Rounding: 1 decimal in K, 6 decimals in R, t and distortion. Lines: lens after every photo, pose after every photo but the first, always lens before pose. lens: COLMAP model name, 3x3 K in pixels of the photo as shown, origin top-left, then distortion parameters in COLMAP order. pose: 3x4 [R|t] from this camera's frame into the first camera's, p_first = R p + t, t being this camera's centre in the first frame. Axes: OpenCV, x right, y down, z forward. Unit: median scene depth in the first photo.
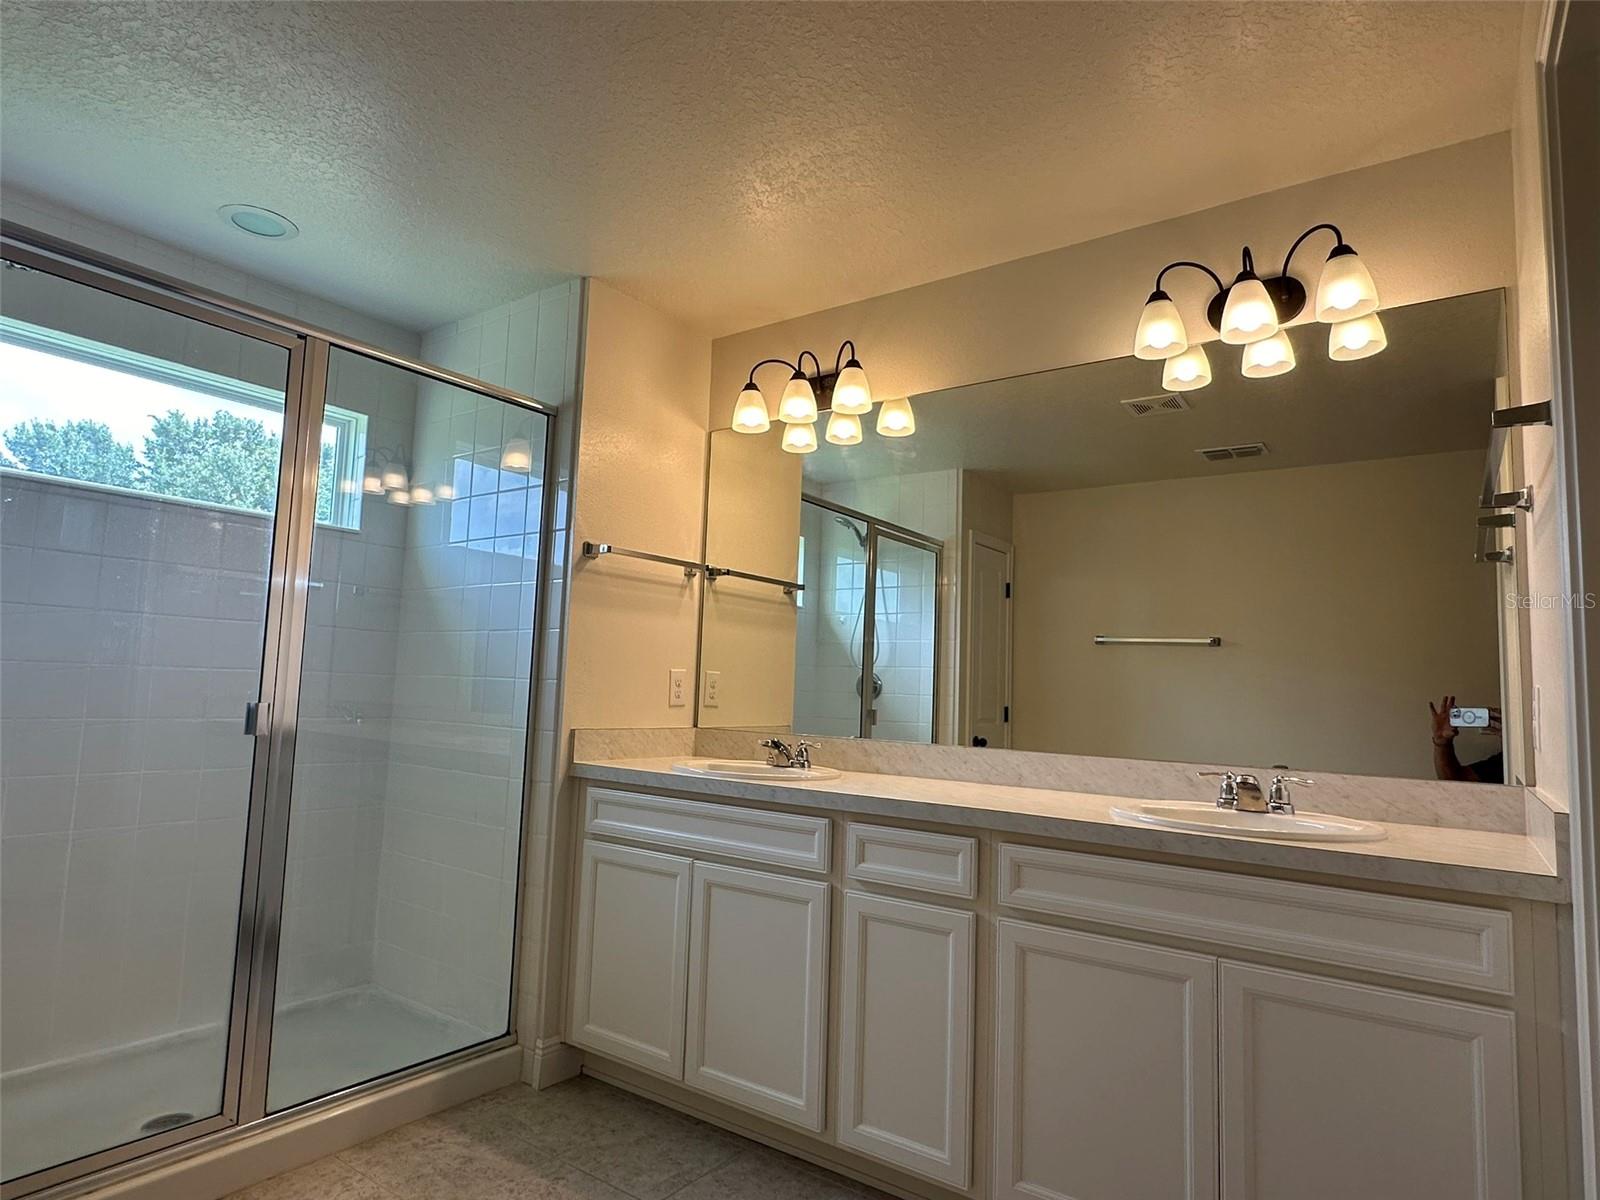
lens RADIAL K [[906.7, 0, 800.0], [0, 906.7, 600.0], [0, 0, 1]] dist [-0.001060, -0.000847]
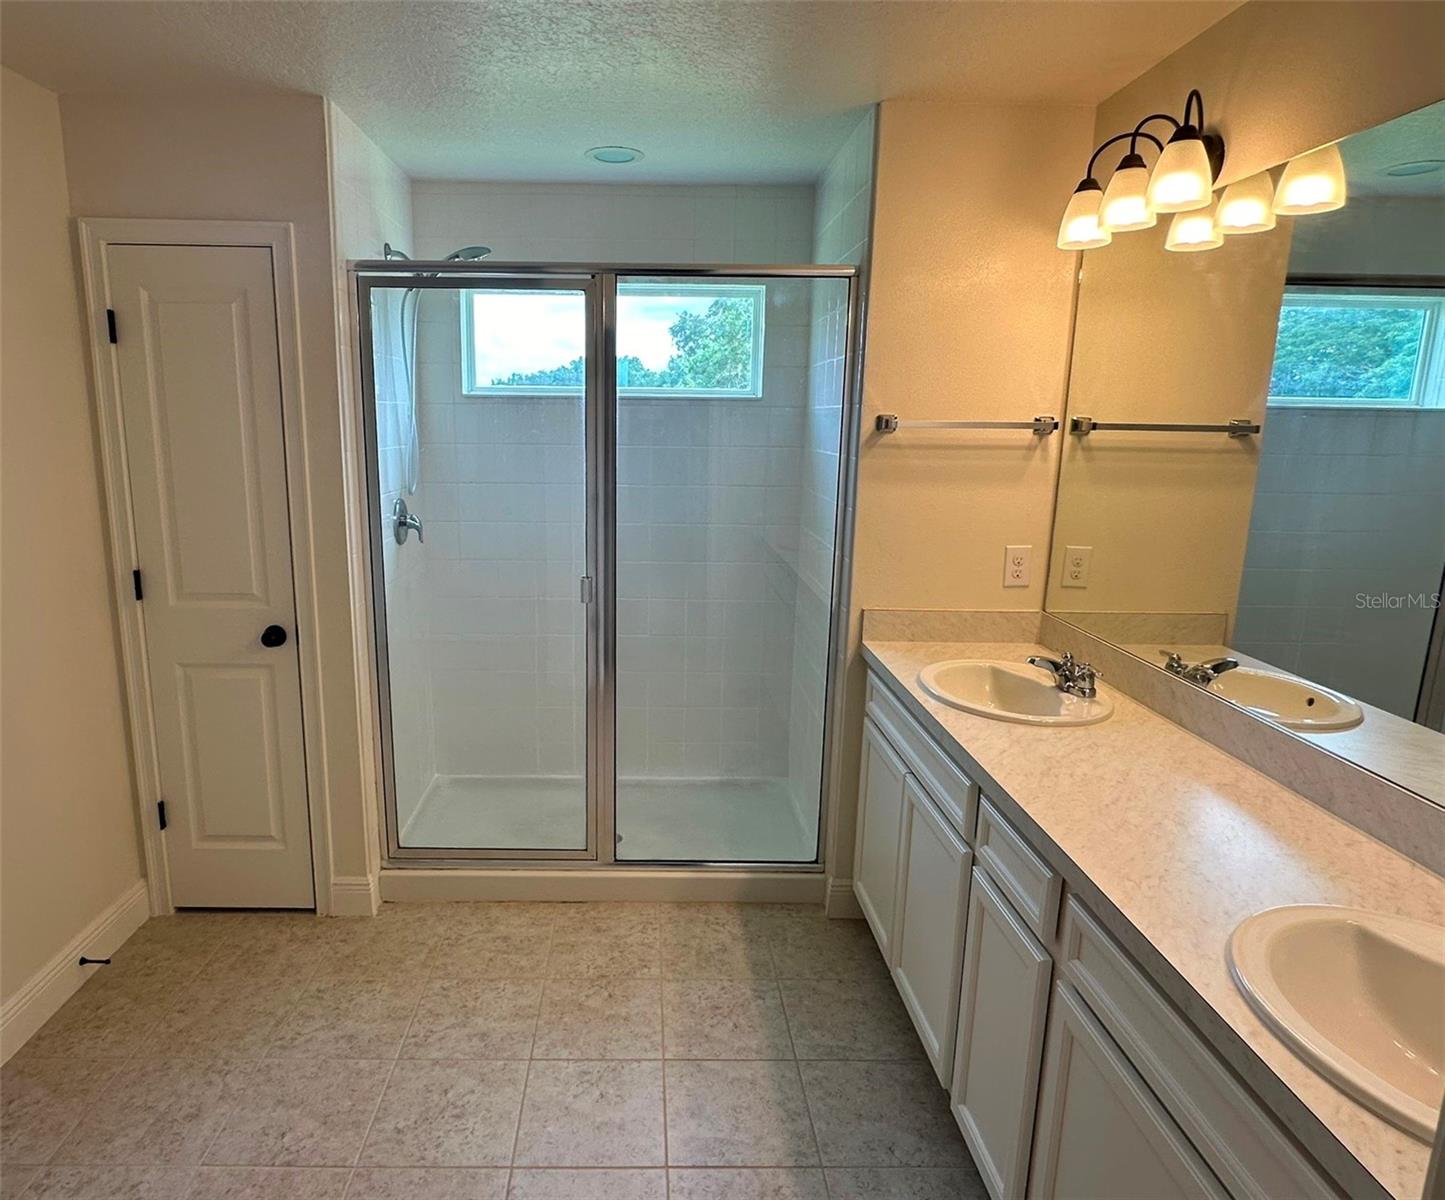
lens RADIAL K [[930.2, 0, 721.1], [0, 930.2, 583.6], [0, 0, 1]] dist [-0.020660, -0.000915]
pose [[0.593198, 0.135672, -0.793542, 0.446210], [0.087784, 0.968919, 0.231277, -0.130419], [0.800256, -0.206854, 0.562851, 0.290954]]
